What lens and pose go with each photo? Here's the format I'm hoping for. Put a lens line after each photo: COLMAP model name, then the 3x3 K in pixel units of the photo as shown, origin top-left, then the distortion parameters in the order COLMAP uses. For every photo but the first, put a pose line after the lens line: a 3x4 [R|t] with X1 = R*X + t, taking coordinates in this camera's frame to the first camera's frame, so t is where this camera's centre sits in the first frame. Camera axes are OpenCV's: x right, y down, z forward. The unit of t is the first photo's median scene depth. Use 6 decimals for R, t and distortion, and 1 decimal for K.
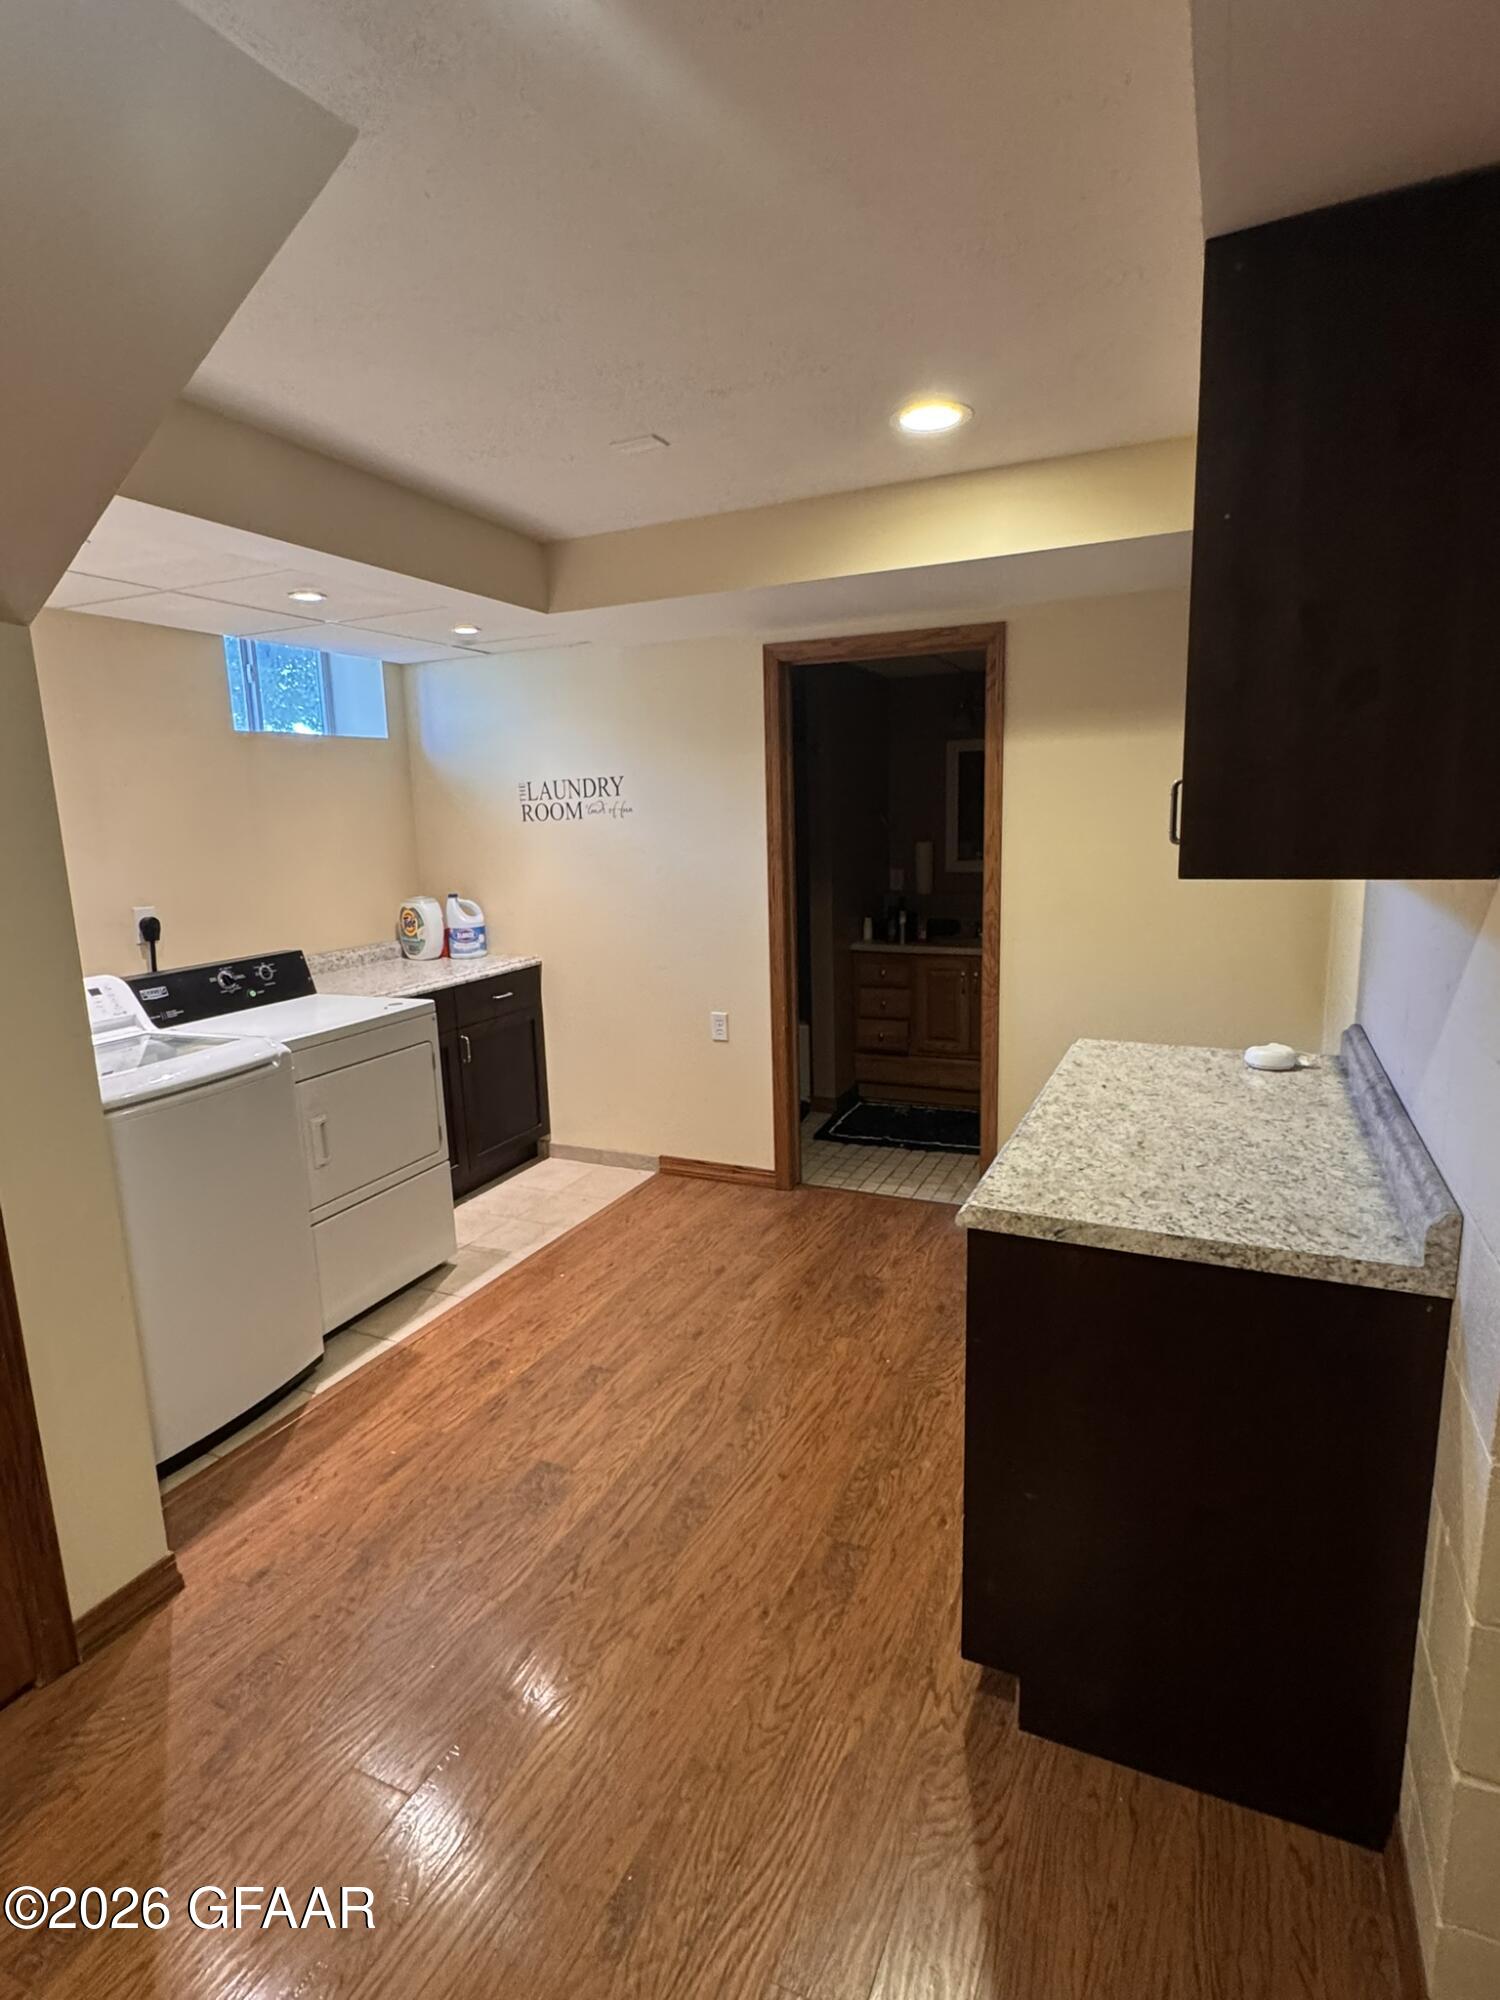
lens RADIAL K [[1043.1, 0, 748.9], [0, 1043.1, 1003.7], [0, 0, 1]] dist [-0.000247, -0.000592]
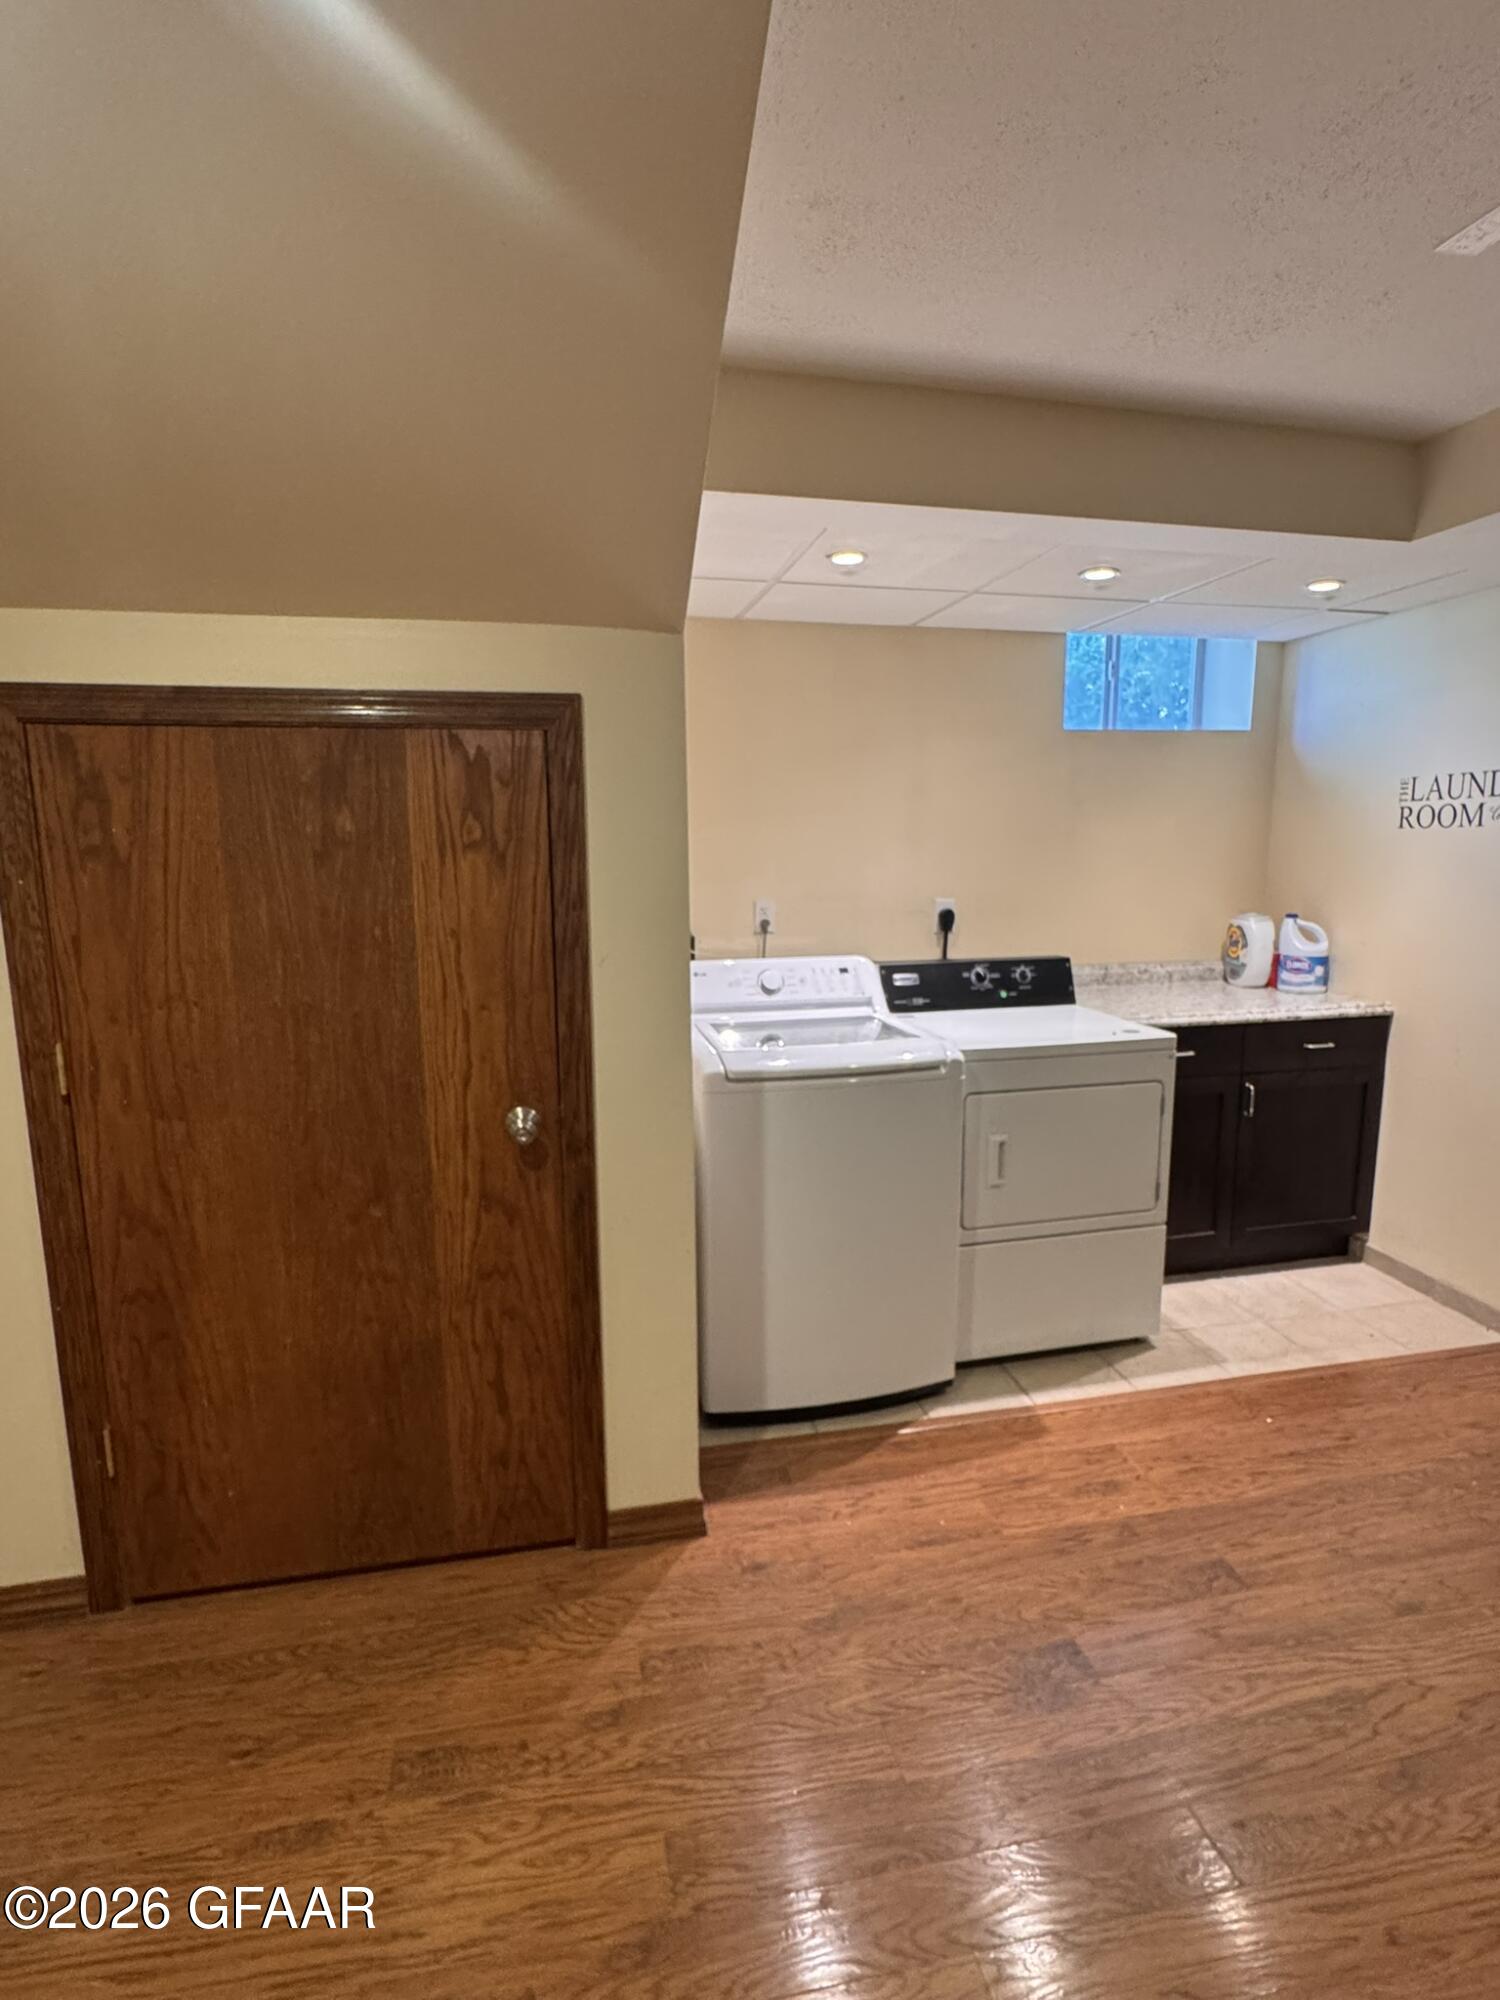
lens RADIAL K [[1005.4, 0, 751.3], [0, 1005.4, 992.1], [0, 0, 1]] dist [-0.002192, -0.000150]
pose [[0.594589, 0.151098, -0.789705, 0.138413], [-0.159416, 0.984839, 0.068406, -0.040625], [0.788068, 0.085218, 0.609662, 0.244066]]
